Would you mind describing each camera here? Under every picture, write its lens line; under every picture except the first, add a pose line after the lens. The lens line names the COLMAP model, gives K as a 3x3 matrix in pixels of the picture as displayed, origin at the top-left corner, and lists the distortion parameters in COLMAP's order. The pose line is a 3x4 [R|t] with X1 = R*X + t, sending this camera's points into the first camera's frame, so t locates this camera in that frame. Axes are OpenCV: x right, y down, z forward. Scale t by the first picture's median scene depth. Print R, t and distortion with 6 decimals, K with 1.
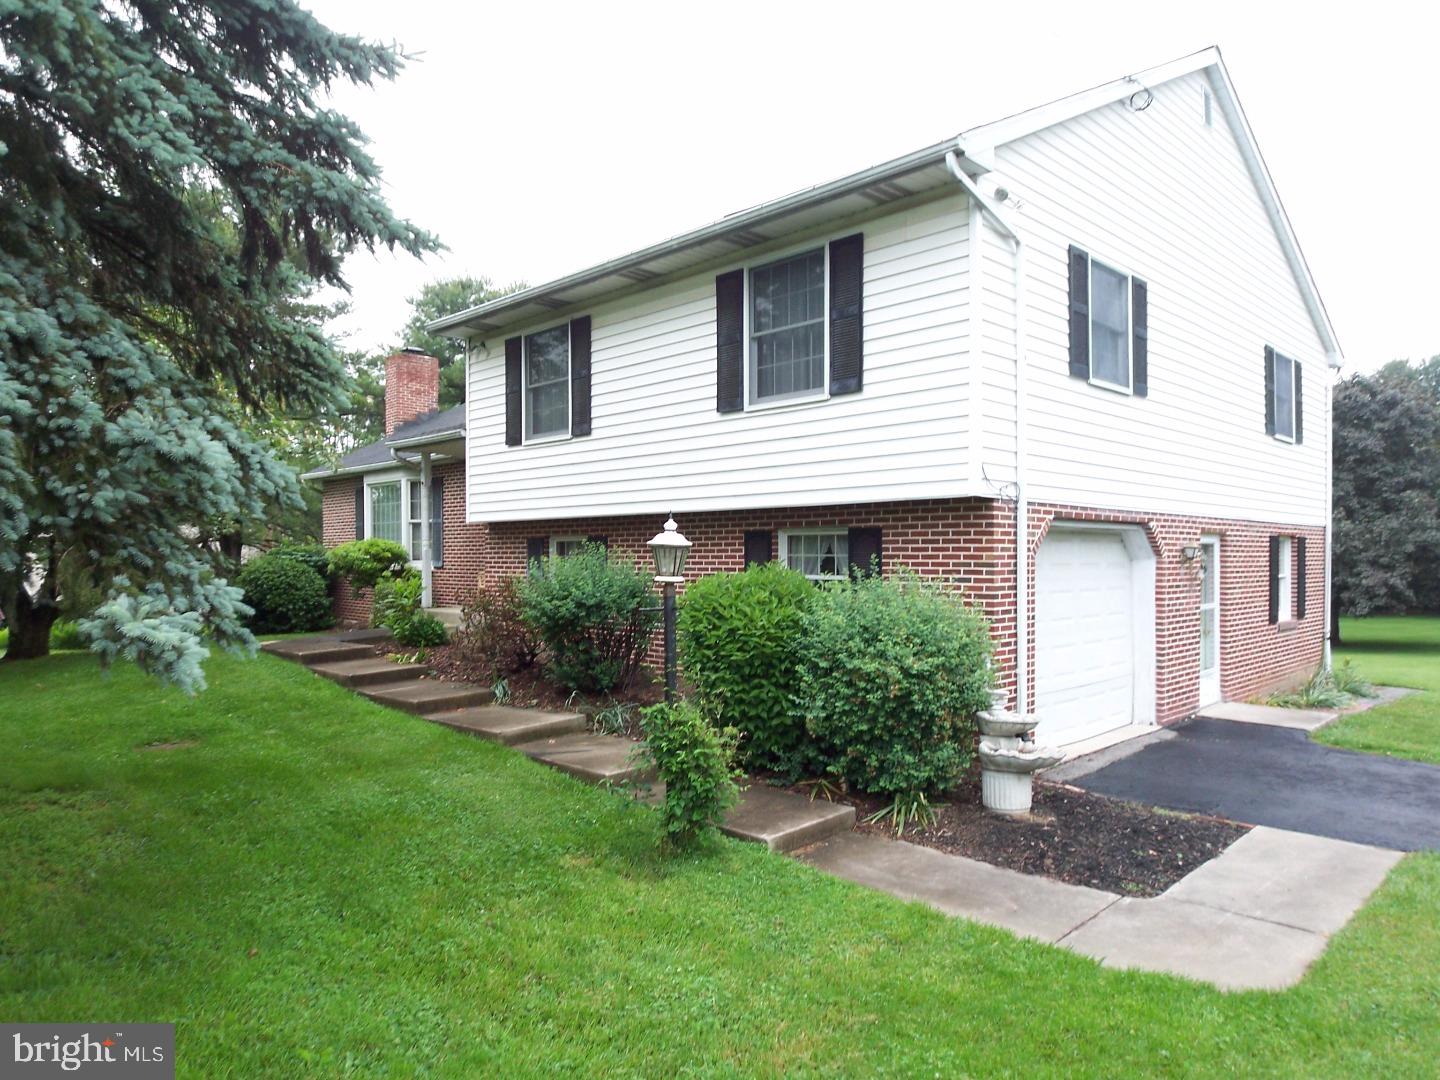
lens RADIAL K [[964.8, 0, 726.3], [0, 964.8, 559.2], [0, 0, 1]] dist [-0.010905, -0.045492]
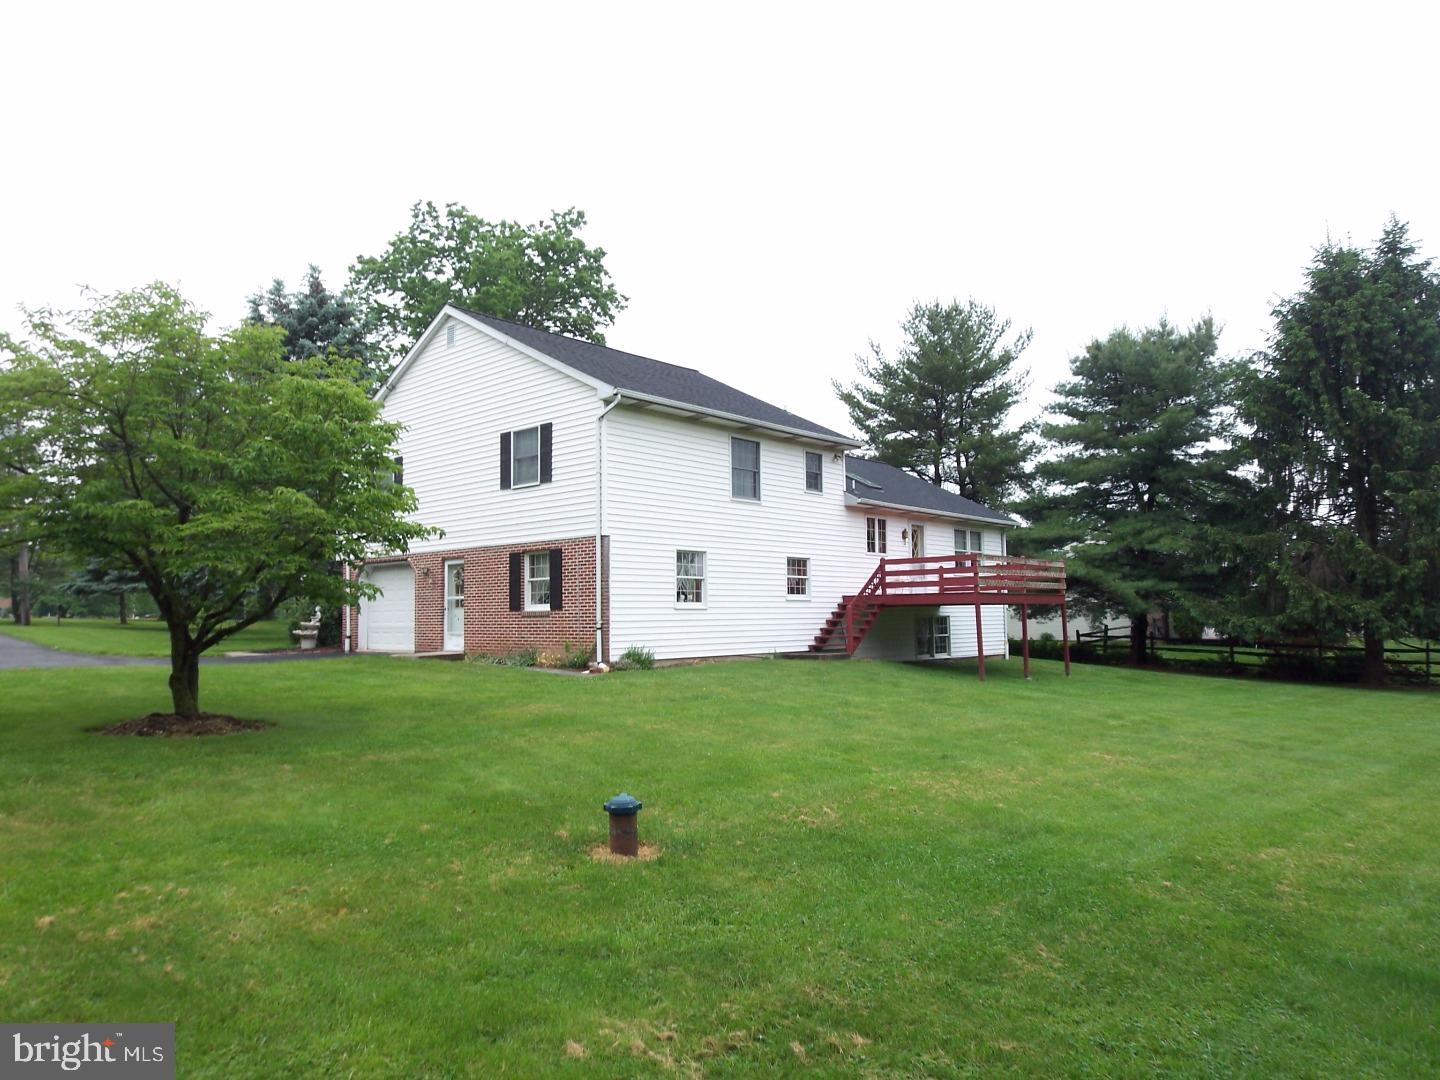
lens RADIAL K [[964.8, 0, 721.4], [0, 964.8, 541.5], [0, 0, 1]] dist [-0.010905, -0.045492]
pose [[0.060885, -0.071181, -0.995603, 3.166982], [0.011245, 0.997440, -0.070624, 0.103728], [0.998081, -0.006895, 0.061530, 1.846315]]
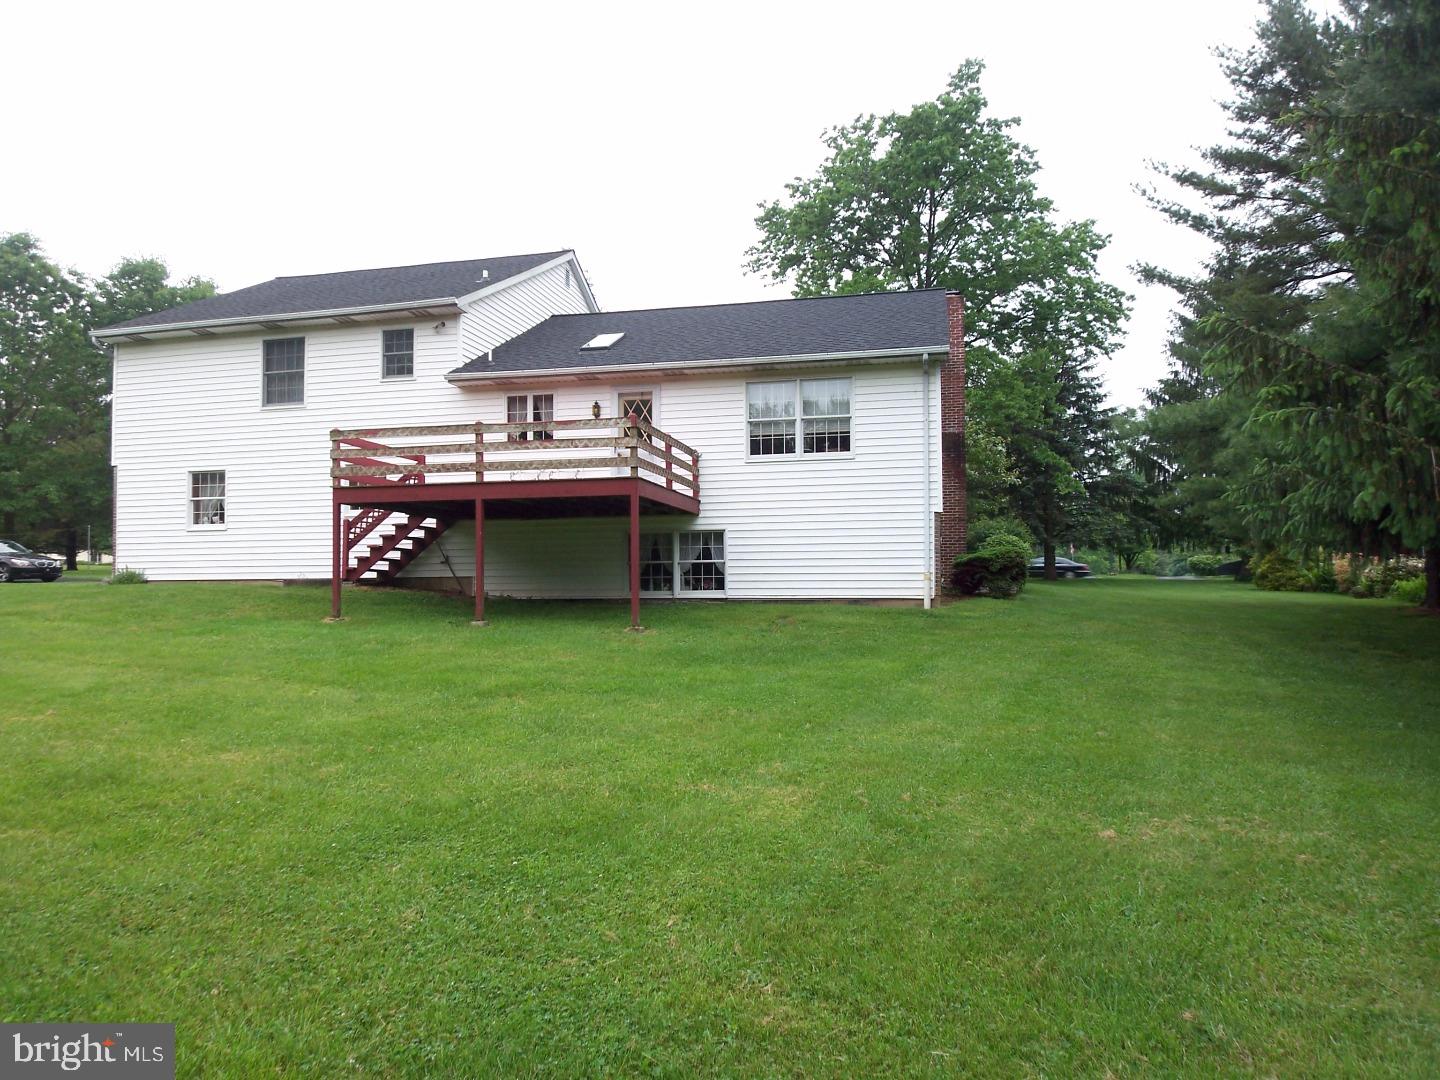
lens RADIAL K [[964.8, 0, 720.9], [0, 964.8, 542.7], [0, 0, 1]] dist [-0.010905, -0.045492]
pose [[-0.831891, -0.010550, -0.554839, 1.138957], [0.016877, 0.998876, -0.044299, 0.244179], [0.554682, -0.046216, -0.830778, 4.363774]]
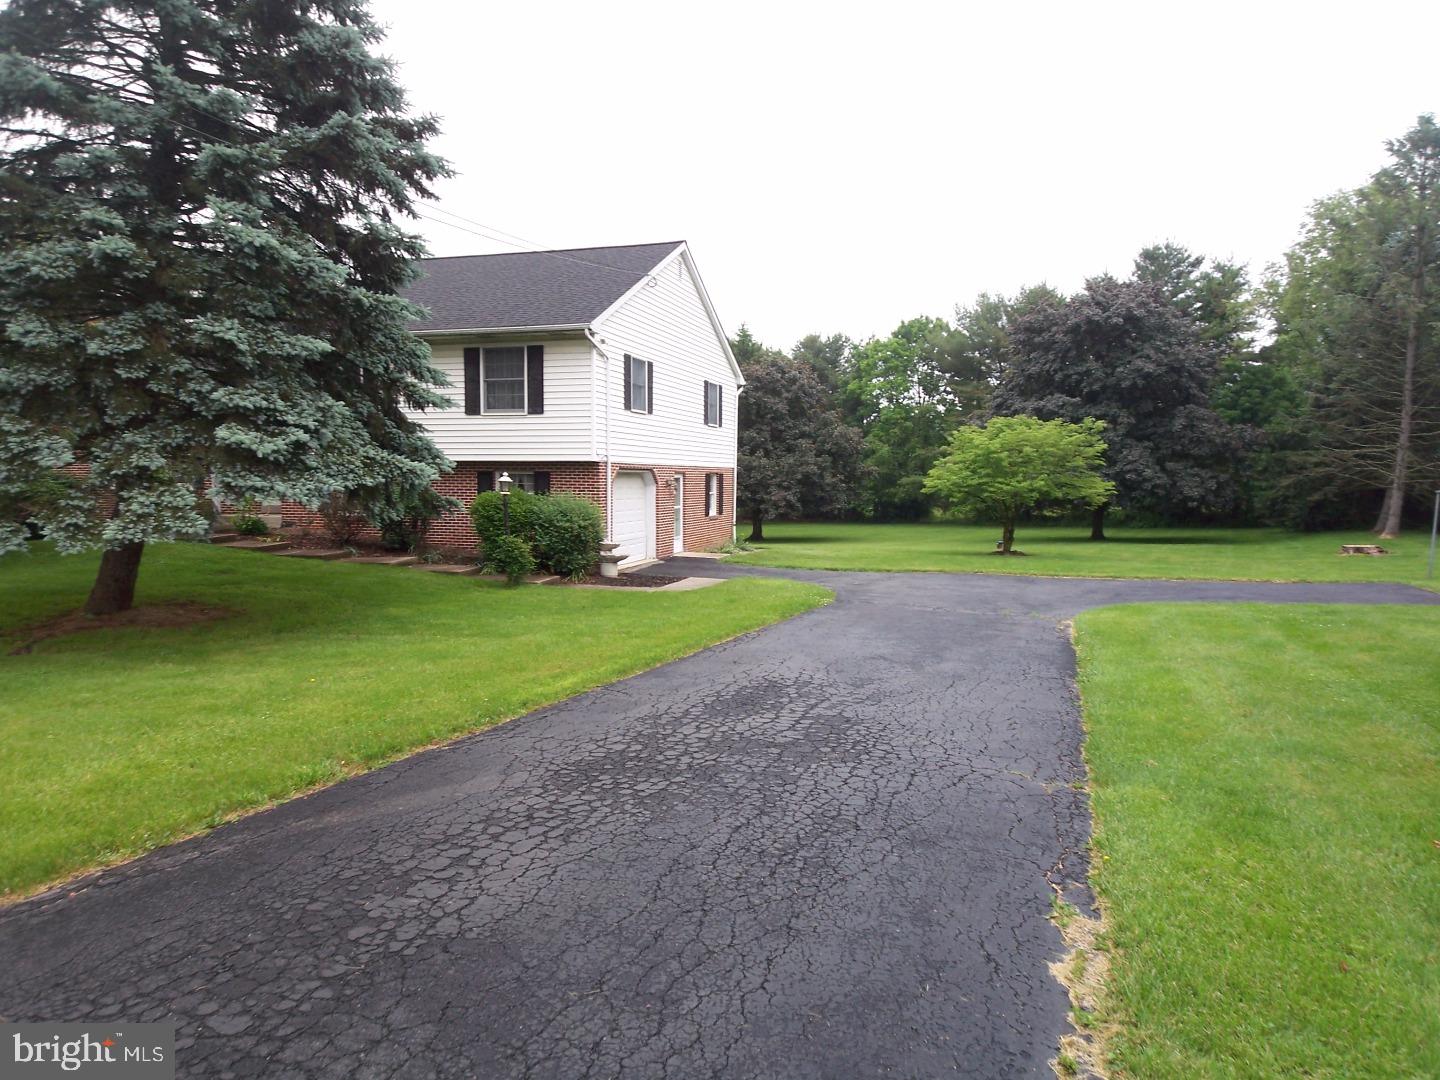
lens RADIAL K [[964.8, 0, 727.2], [0, 964.8, 564.4], [0, 0, 1]] dist [-0.010905, -0.045492]
pose [[0.873288, -0.036251, 0.485854, -0.601196], [-0.006769, 0.996229, 0.086498, -0.013724], [-0.487157, -0.078826, 0.869750, -1.246882]]
